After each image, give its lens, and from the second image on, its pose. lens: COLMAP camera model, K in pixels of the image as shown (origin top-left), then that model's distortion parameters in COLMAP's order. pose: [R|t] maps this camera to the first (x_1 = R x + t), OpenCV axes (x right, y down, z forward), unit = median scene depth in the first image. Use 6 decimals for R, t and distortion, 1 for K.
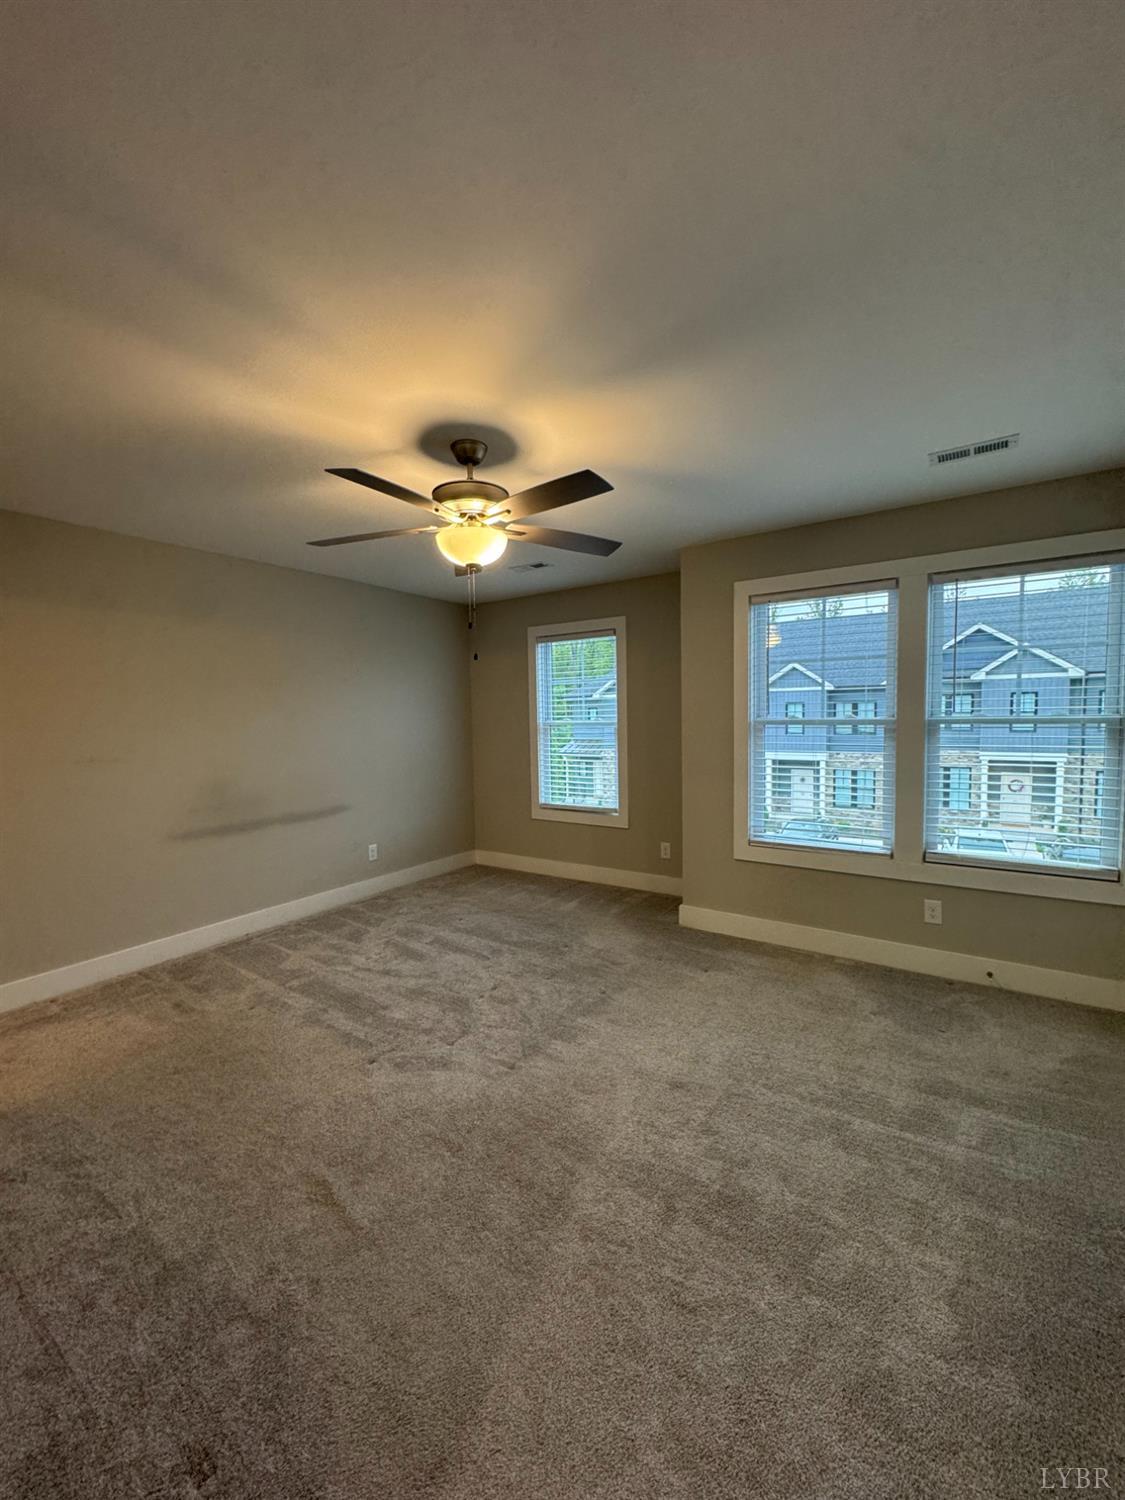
lens RADIAL K [[597.9, 0, 566.6], [0, 597.9, 753.5], [0, 0, 1]] dist [-0.002924, 0.000190]
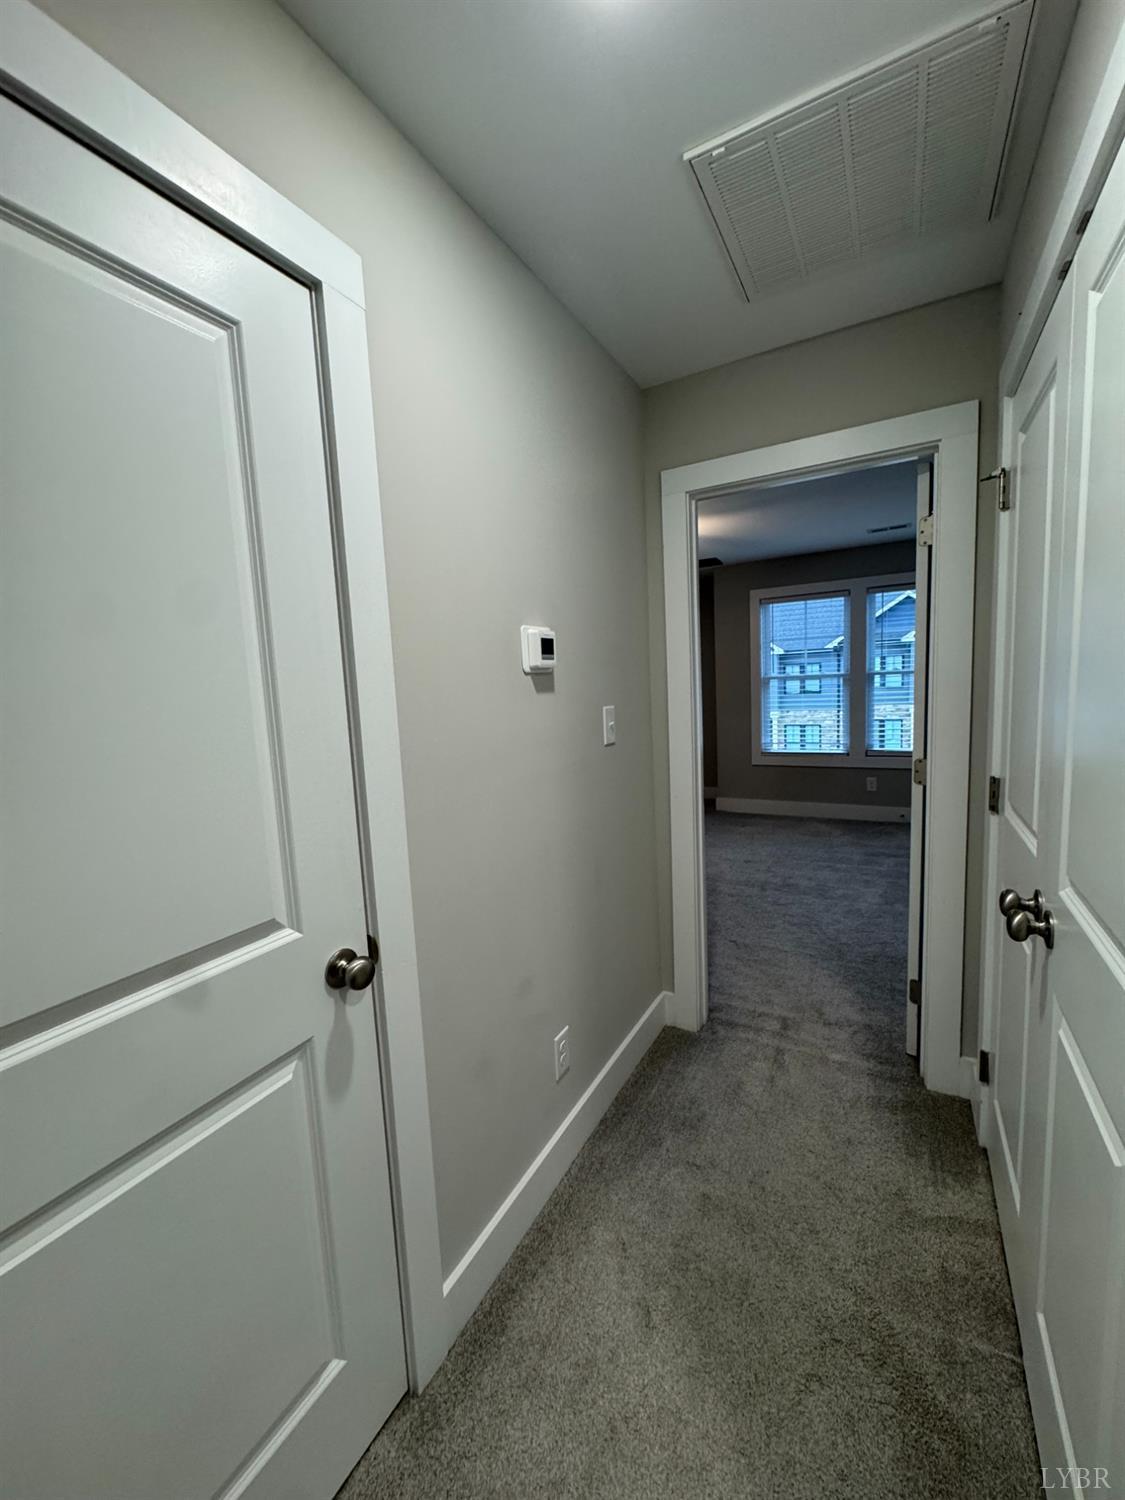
lens RADIAL K [[597.9, 0, 564.2], [0, 597.9, 748.6], [0, 0, 1]] dist [-0.002924, 0.000190]
pose [[0.996430, -0.036705, 0.076029, -0.403869], [0.033404, 0.998462, 0.044237, 0.054687], [-0.077535, -0.041539, 0.996124, -0.654596]]
